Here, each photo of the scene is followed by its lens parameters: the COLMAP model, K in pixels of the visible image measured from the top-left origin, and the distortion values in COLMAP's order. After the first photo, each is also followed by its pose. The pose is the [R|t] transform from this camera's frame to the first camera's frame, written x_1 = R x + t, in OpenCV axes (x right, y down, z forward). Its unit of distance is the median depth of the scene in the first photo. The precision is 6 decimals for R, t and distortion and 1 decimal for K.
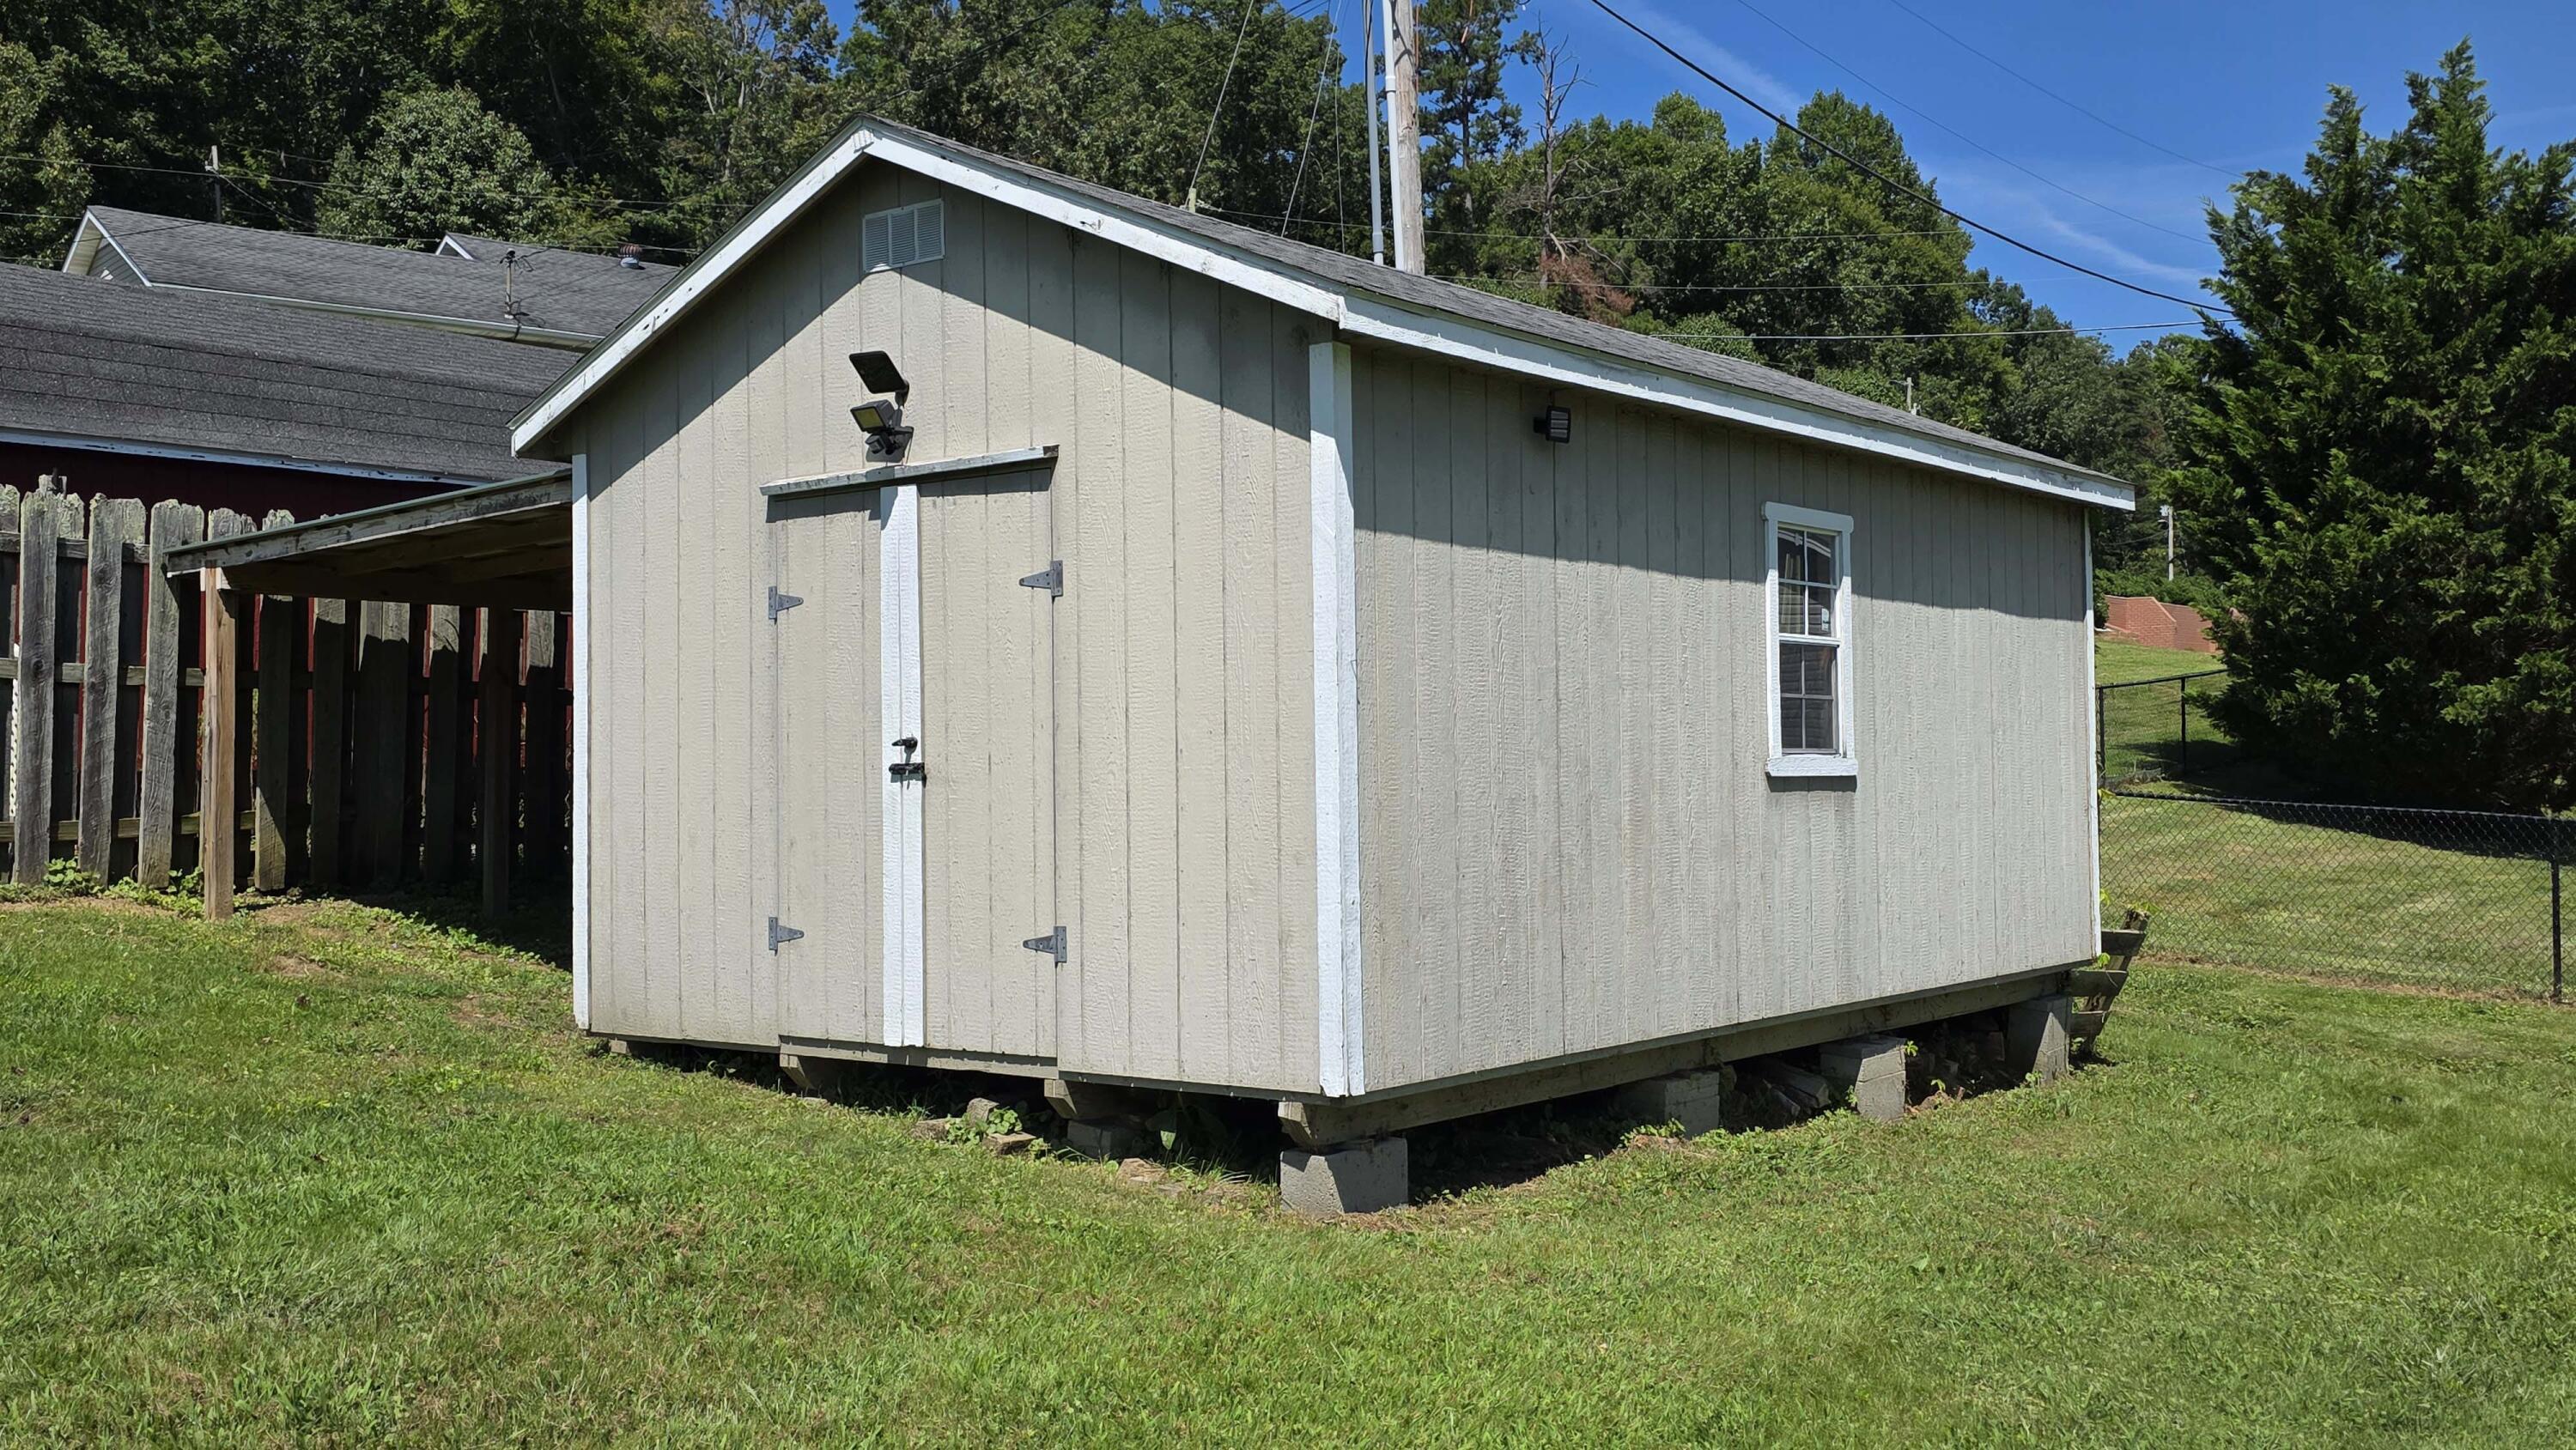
lens RADIAL K [[2389.4, 0, 1288.0], [0, 2389.4, 725.0], [0, 0, 1]] dist [-0.001869, -0.000593]
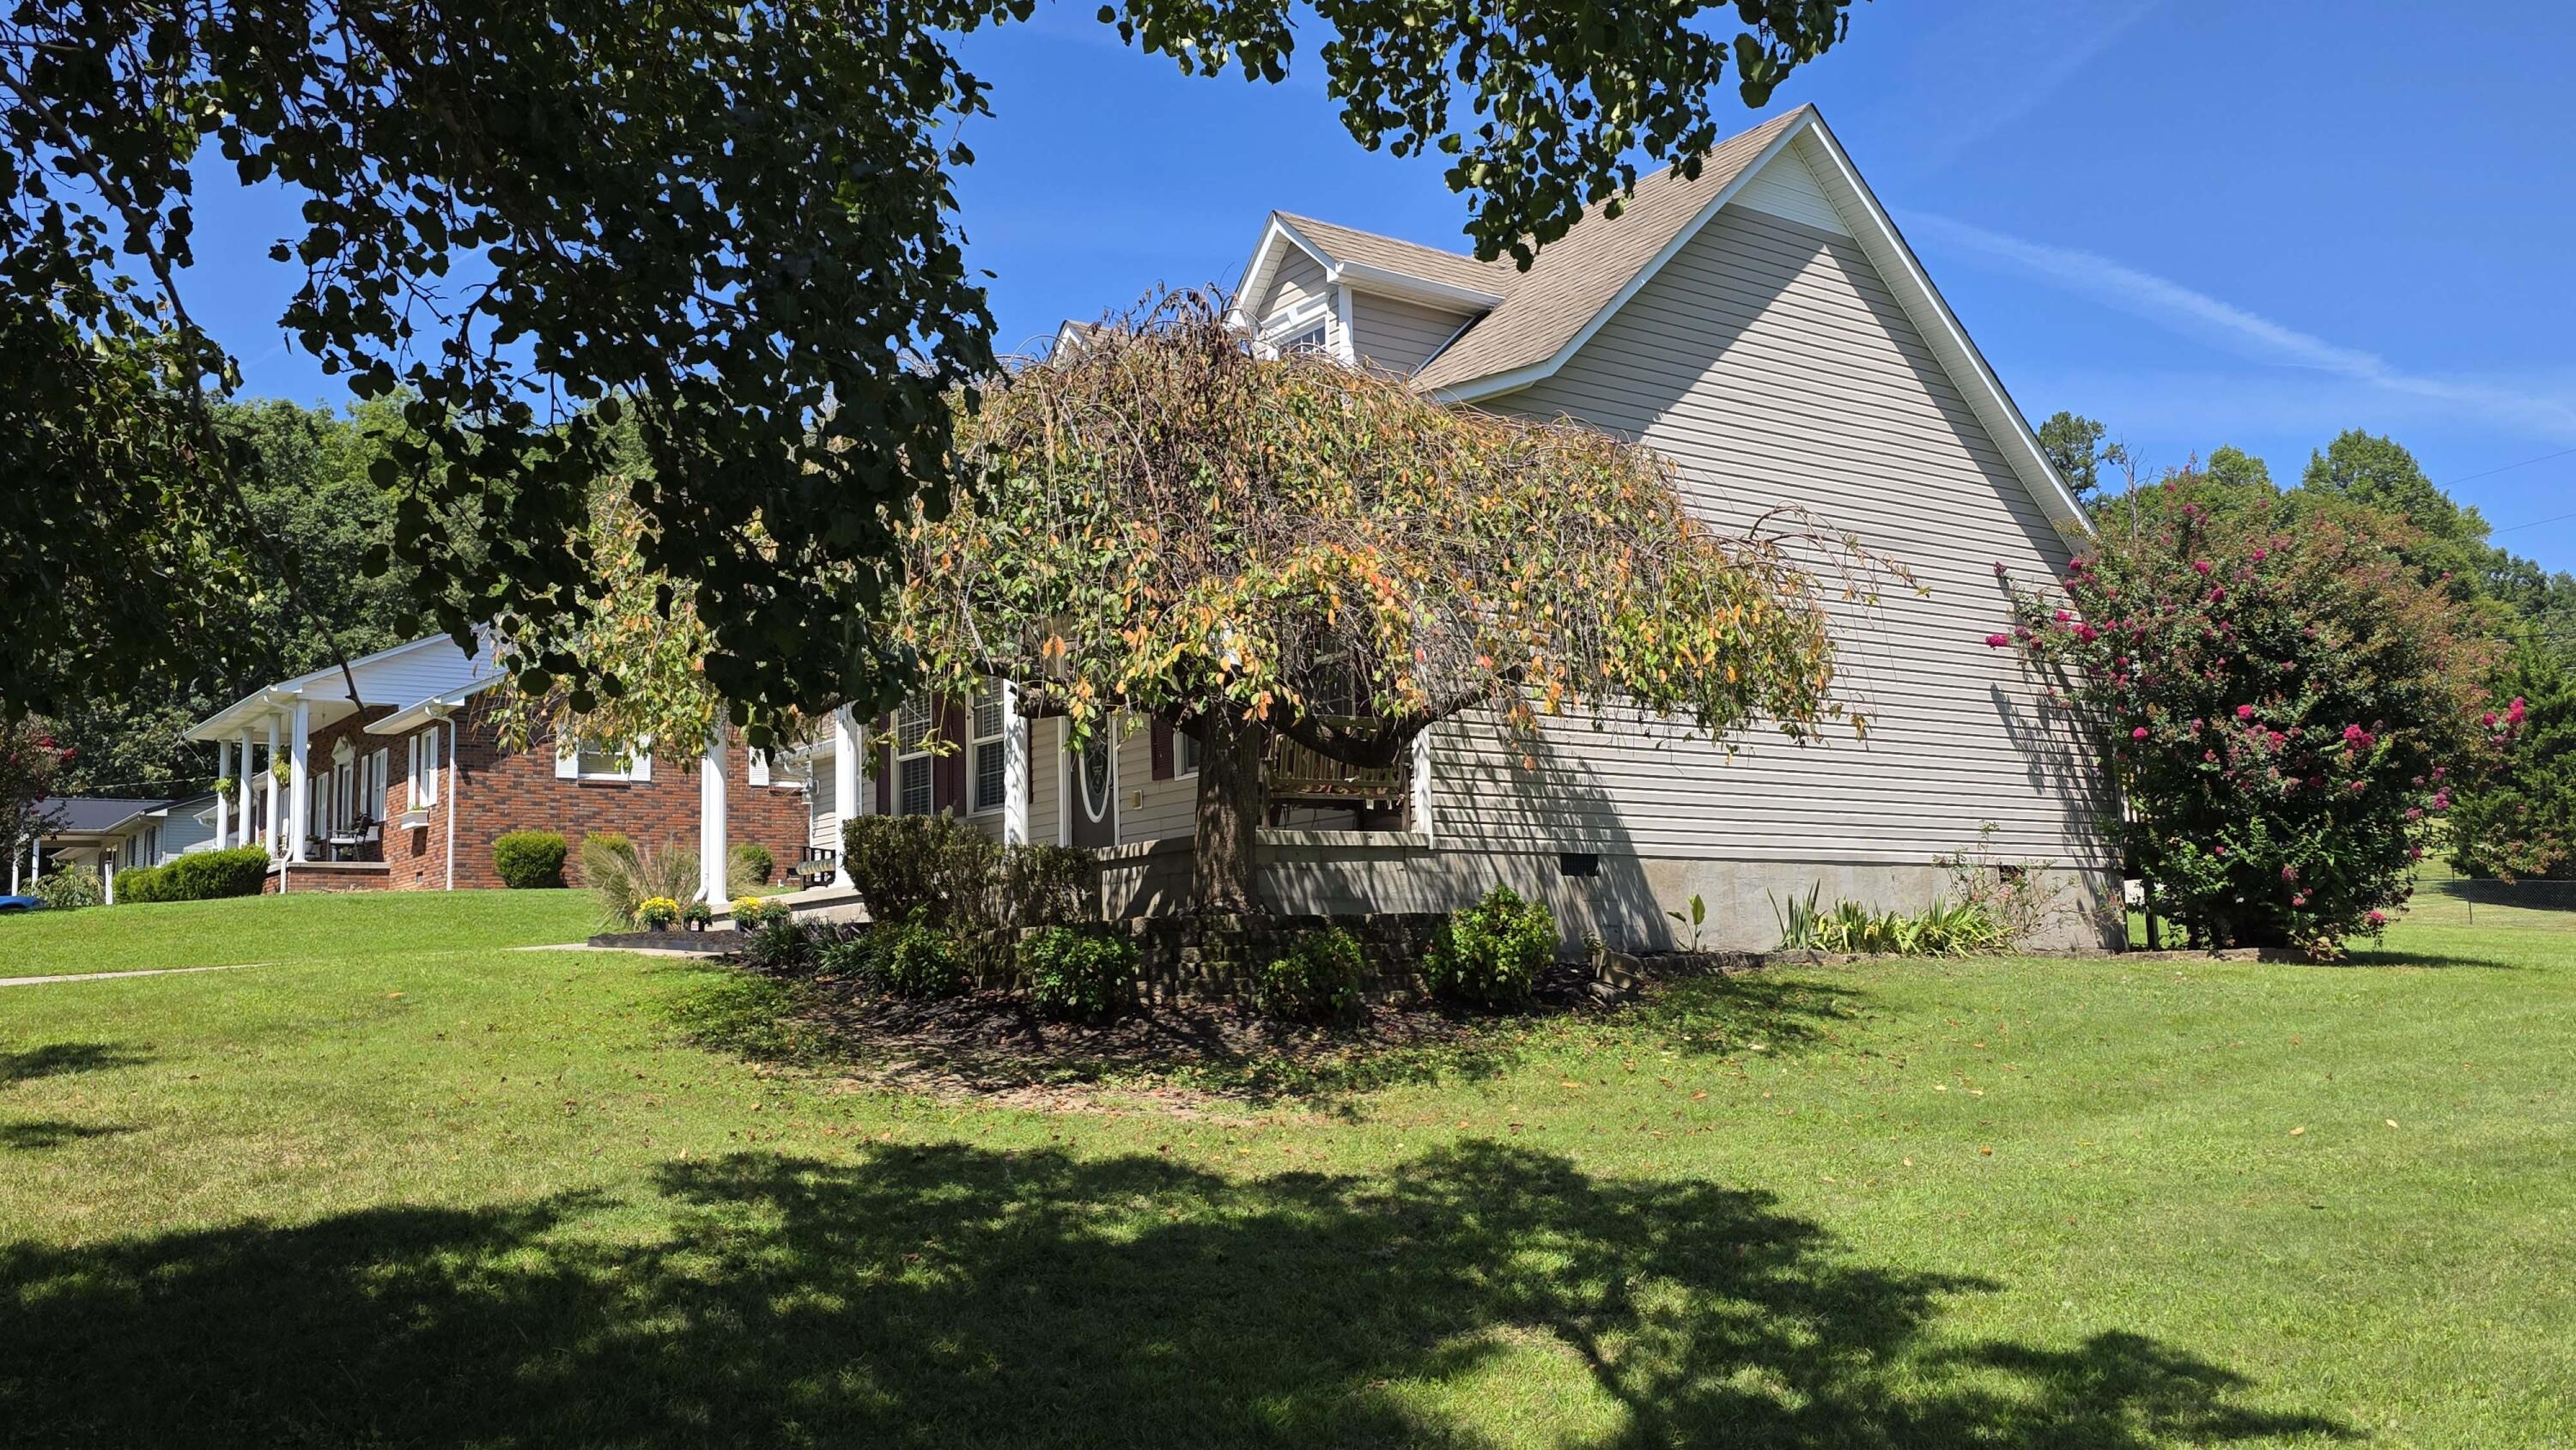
lens RADIAL K [[2012.2, 0, 1288.0], [0, 2012.2, 725.0], [0, 0, 1]] dist [-0.000035, -0.000872]
pose [[0.957438, -0.056263, -0.283102, -0.045397], [0.024319, 0.993055, -0.115112, 0.013390], [0.287612, 0.103328, 0.952157, -0.312742]]
